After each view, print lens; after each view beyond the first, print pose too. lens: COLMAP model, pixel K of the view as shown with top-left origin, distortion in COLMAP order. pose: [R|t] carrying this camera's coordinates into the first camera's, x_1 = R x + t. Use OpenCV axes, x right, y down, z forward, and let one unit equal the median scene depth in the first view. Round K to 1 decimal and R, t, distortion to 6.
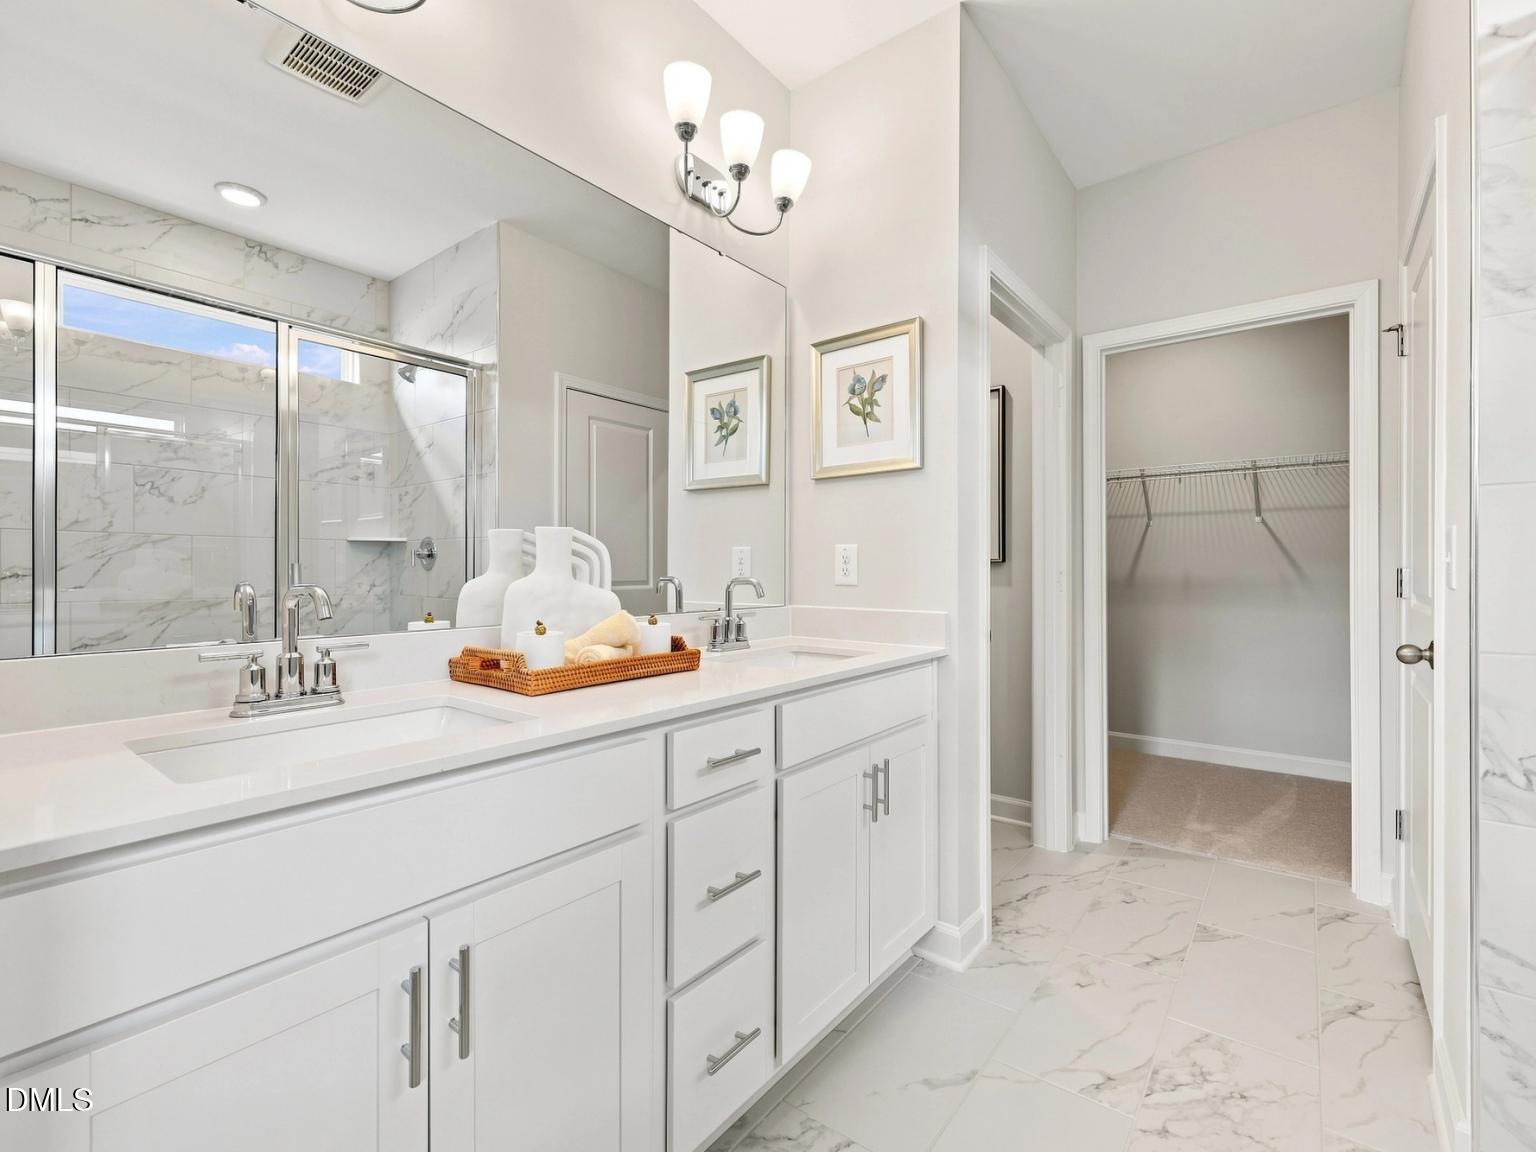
lens RADIAL K [[693.9, 0, 771.3], [0, 693.9, 573.1], [0, 0, 1]] dist [0.001398, -0.000383]
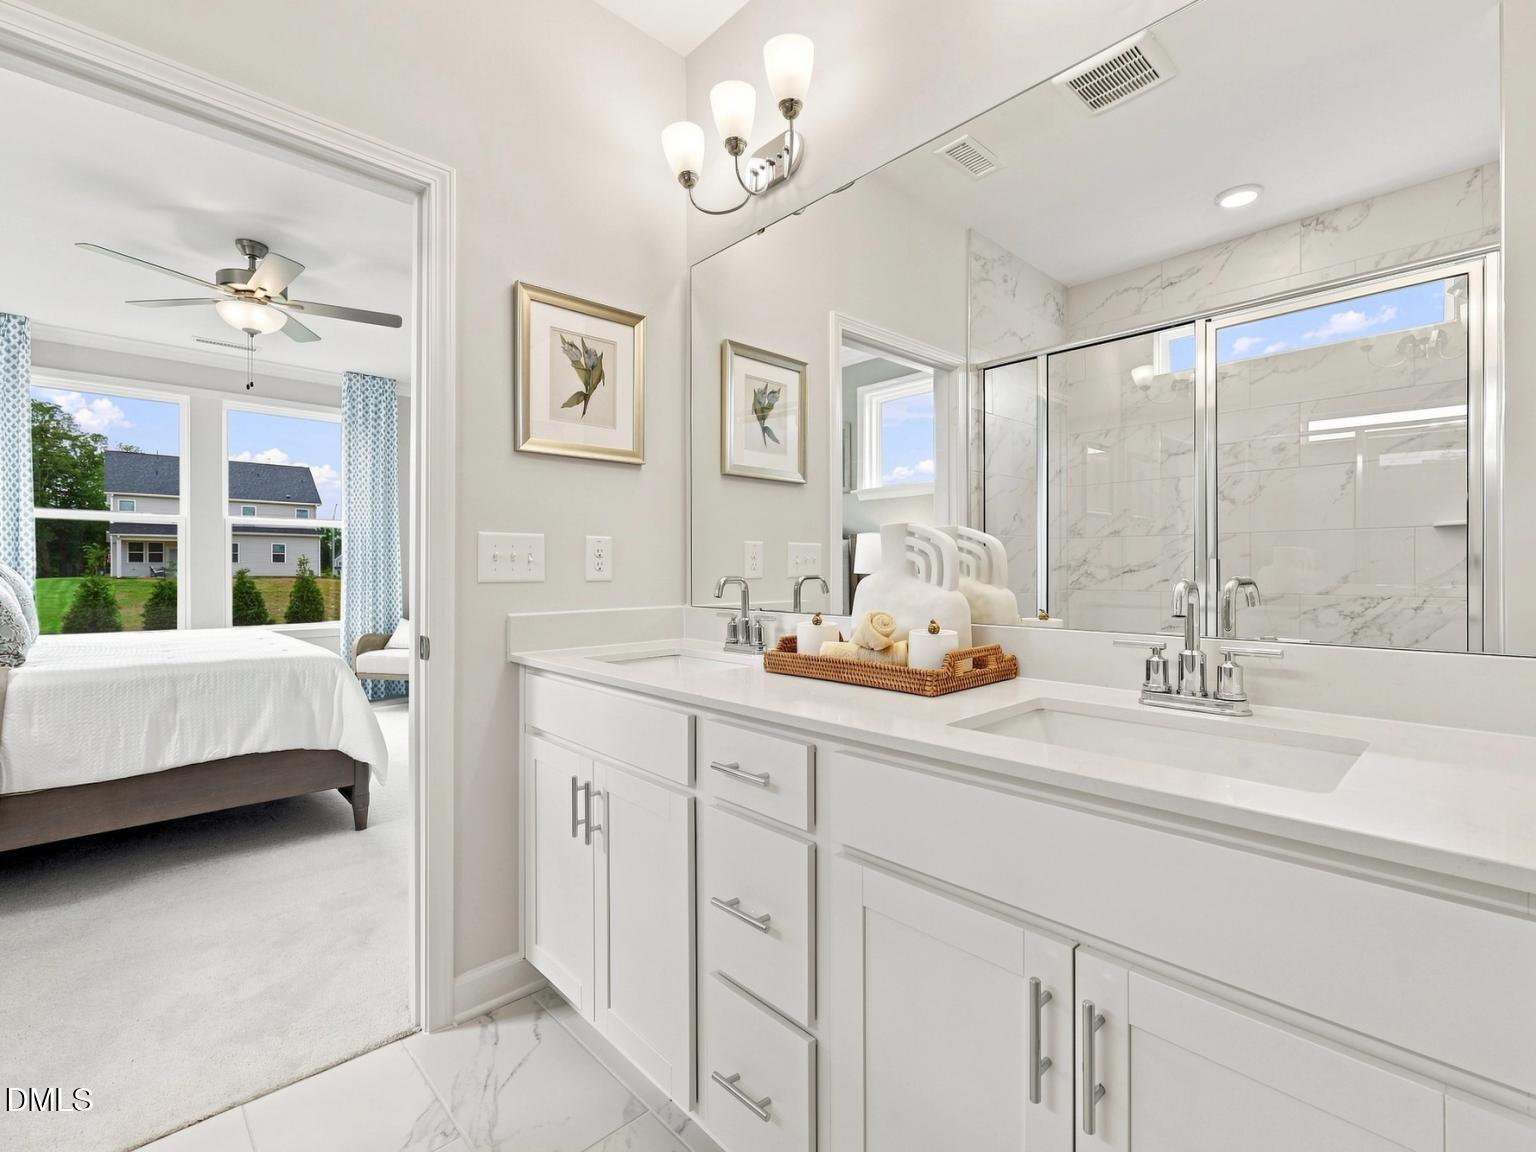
lens RADIAL K [[703.0, 0, 771.0], [0, 703.0, 573.1], [0, 0, 1]] dist [0.000014, 0.000364]
pose [[-0.142084, 0.005909, -0.989837, 0.659888], [-0.004104, 0.999970, 0.006559, -0.000352], [0.989846, 0.004995, -0.142056, 0.914862]]
